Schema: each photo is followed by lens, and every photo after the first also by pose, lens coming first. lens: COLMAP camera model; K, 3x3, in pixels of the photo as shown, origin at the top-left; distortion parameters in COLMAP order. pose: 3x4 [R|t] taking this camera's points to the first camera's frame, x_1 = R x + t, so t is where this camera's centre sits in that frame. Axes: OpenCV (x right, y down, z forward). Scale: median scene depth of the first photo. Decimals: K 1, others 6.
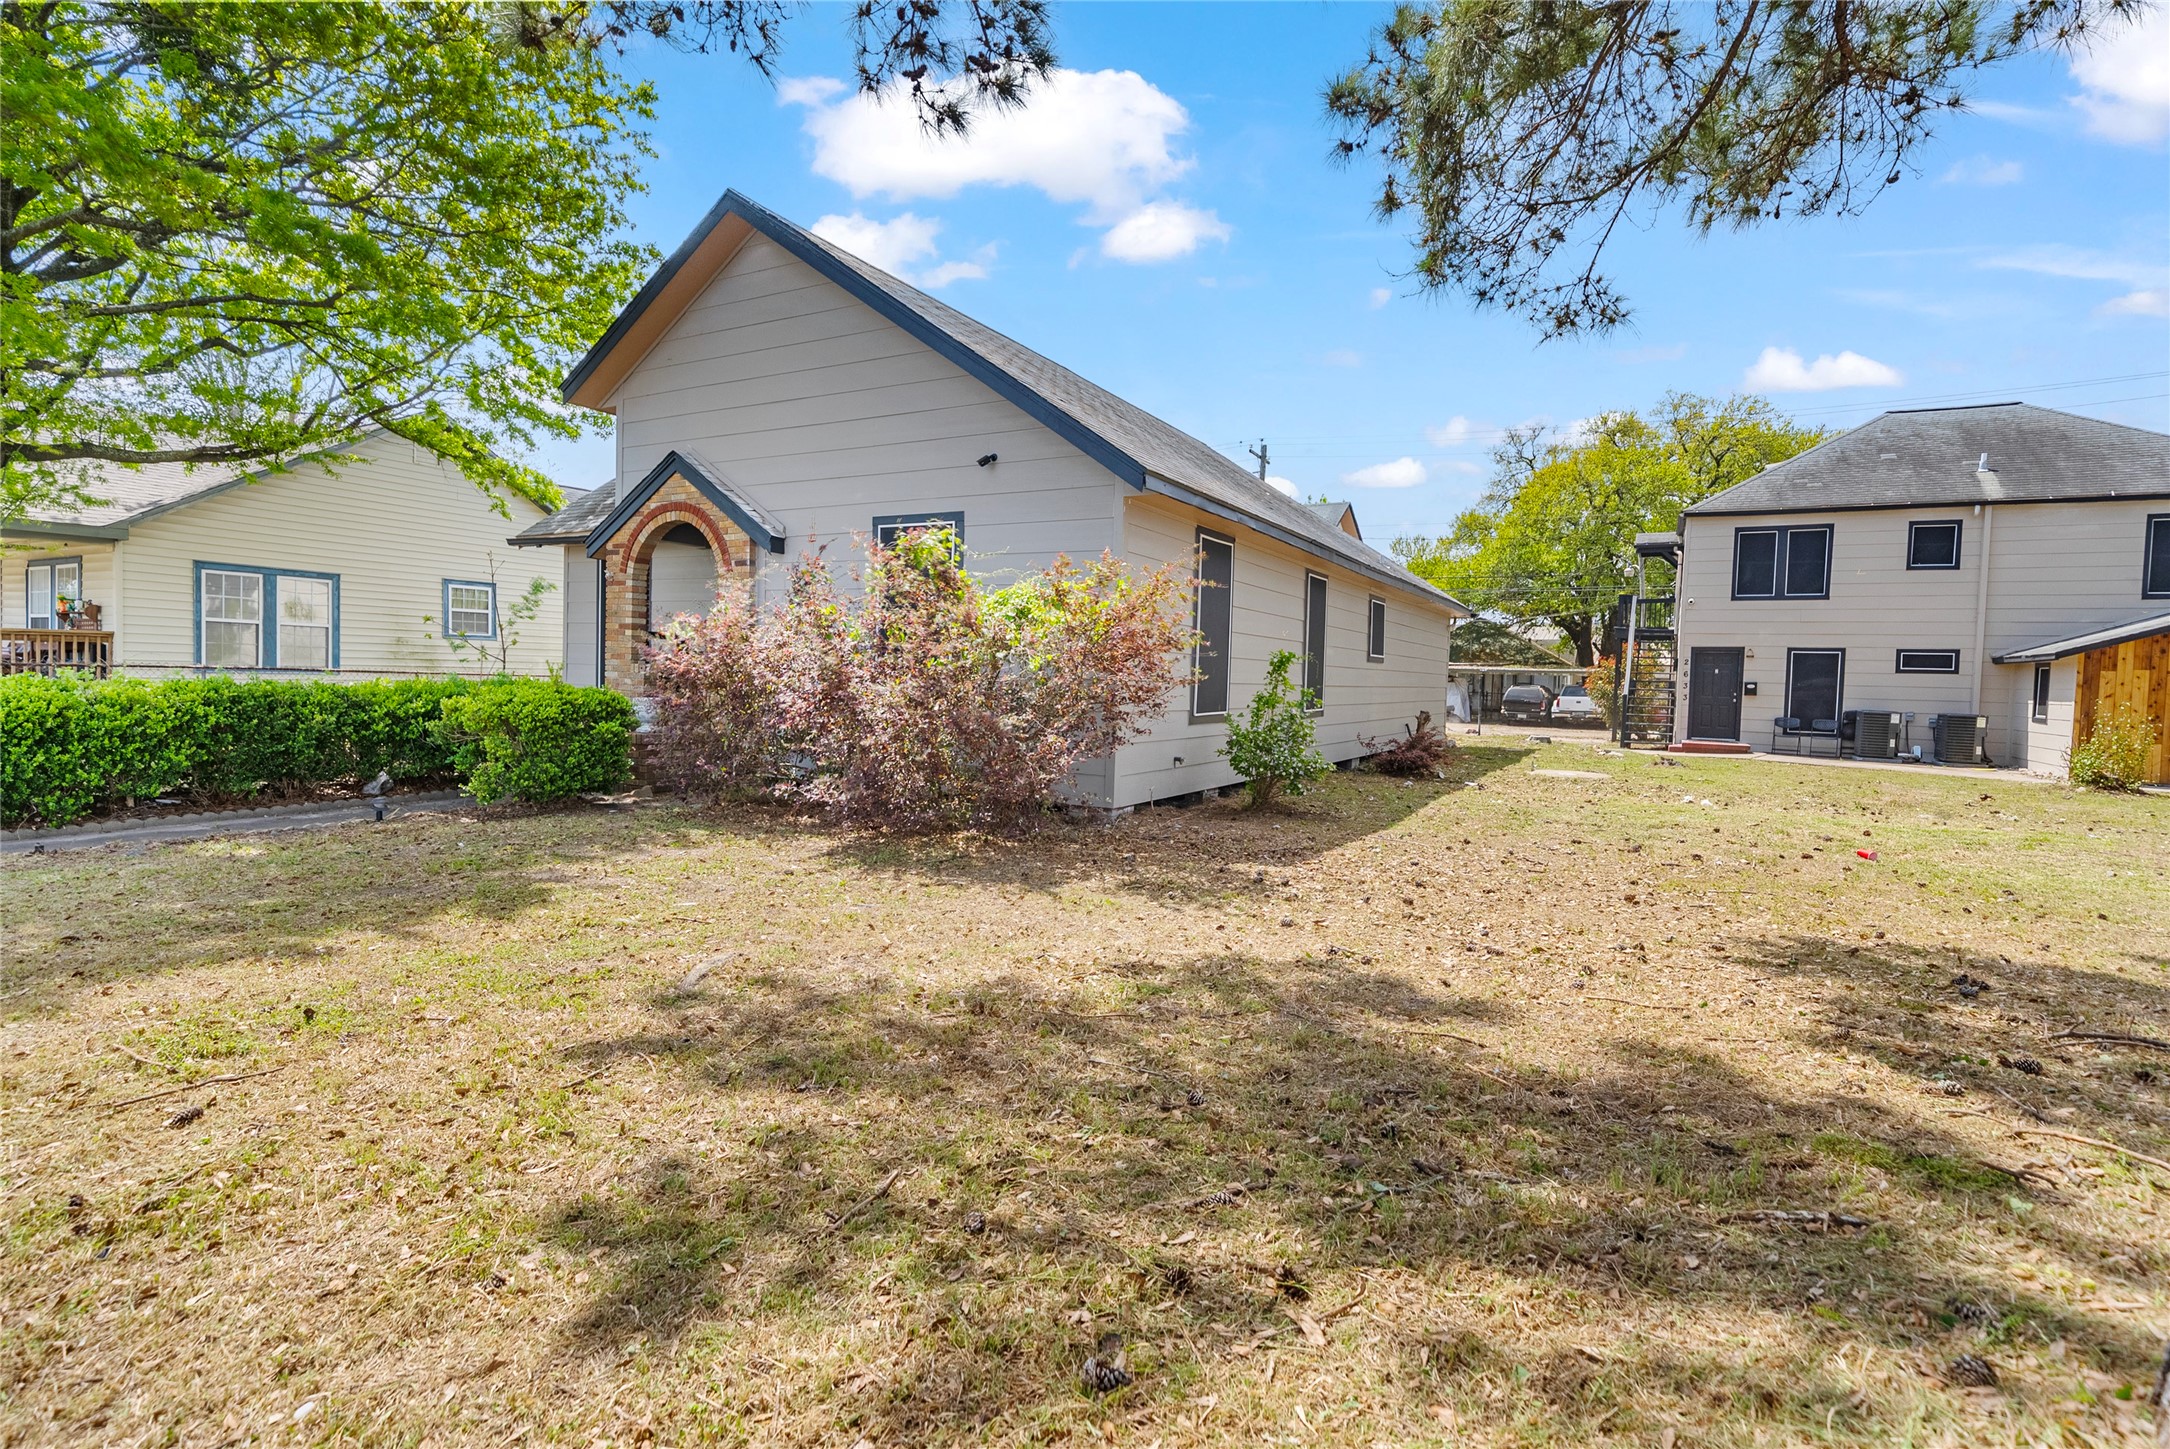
lens RADIAL K [[1050.6, 0, 1084.3], [0, 1050.6, 717.6], [0, 0, 1]] dist [-0.000918, -0.000244]
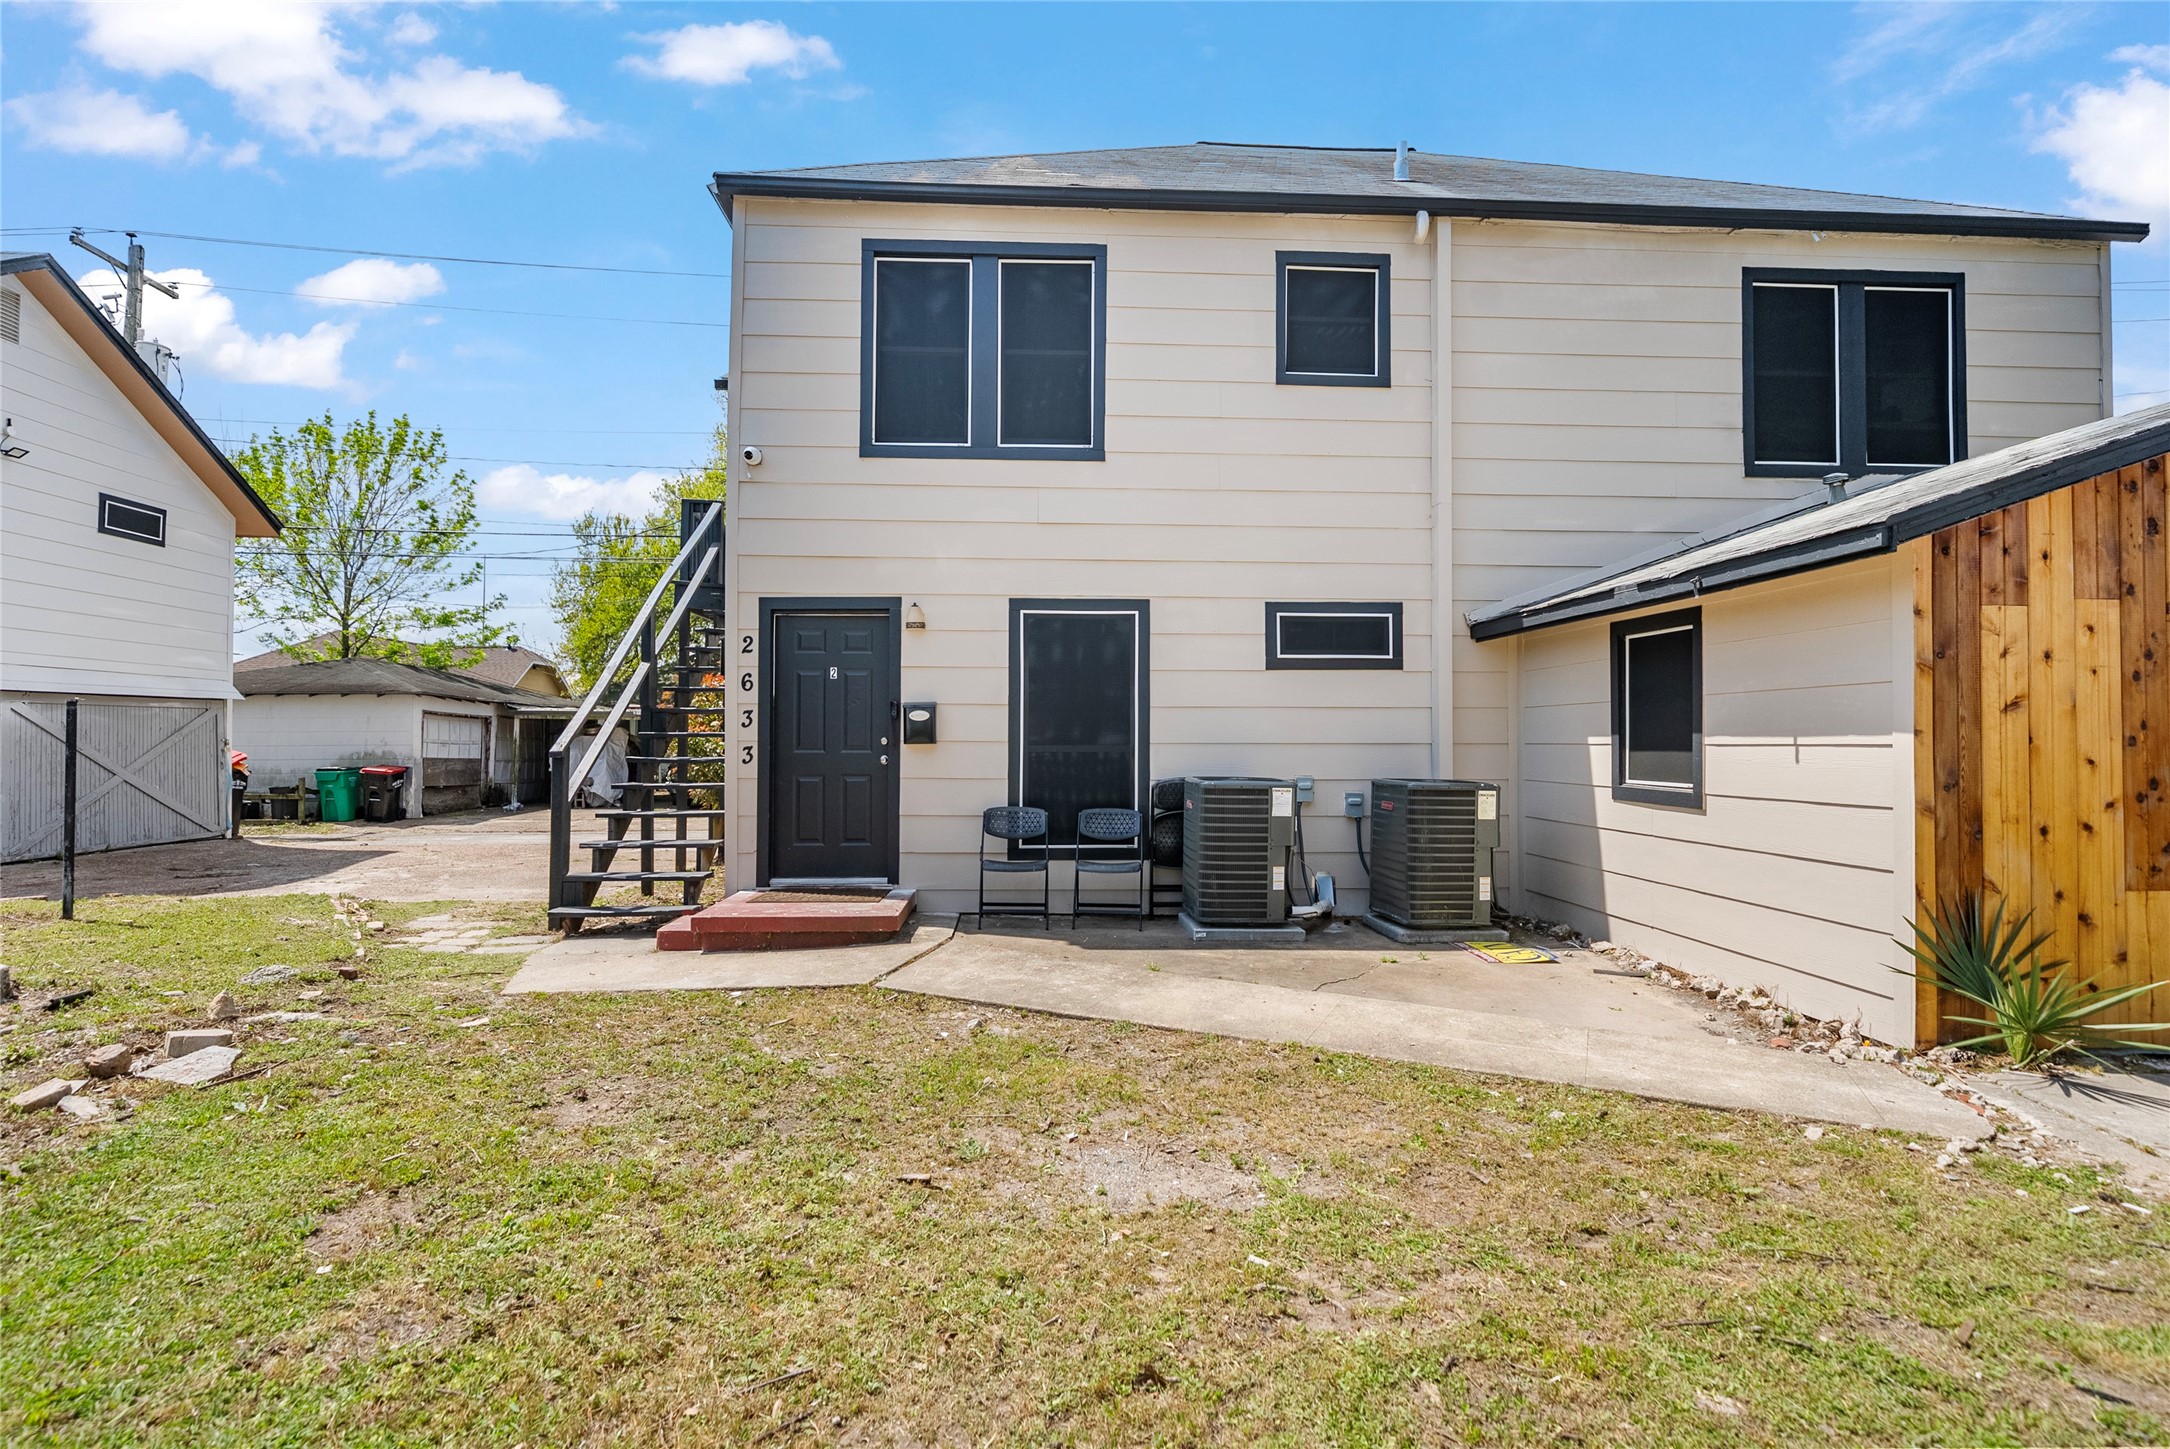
lens RADIAL K [[1050.6, 0, 1084.3], [0, 1050.6, 717.6], [0, 0, 1]] dist [-0.000918, -0.000244]
pose [[0.847977, -0.011226, 0.529915, 0.510858], [0.042147, 0.998038, -0.046302, -0.011795], [-0.528355, 0.061598, 0.846786, 0.703640]]
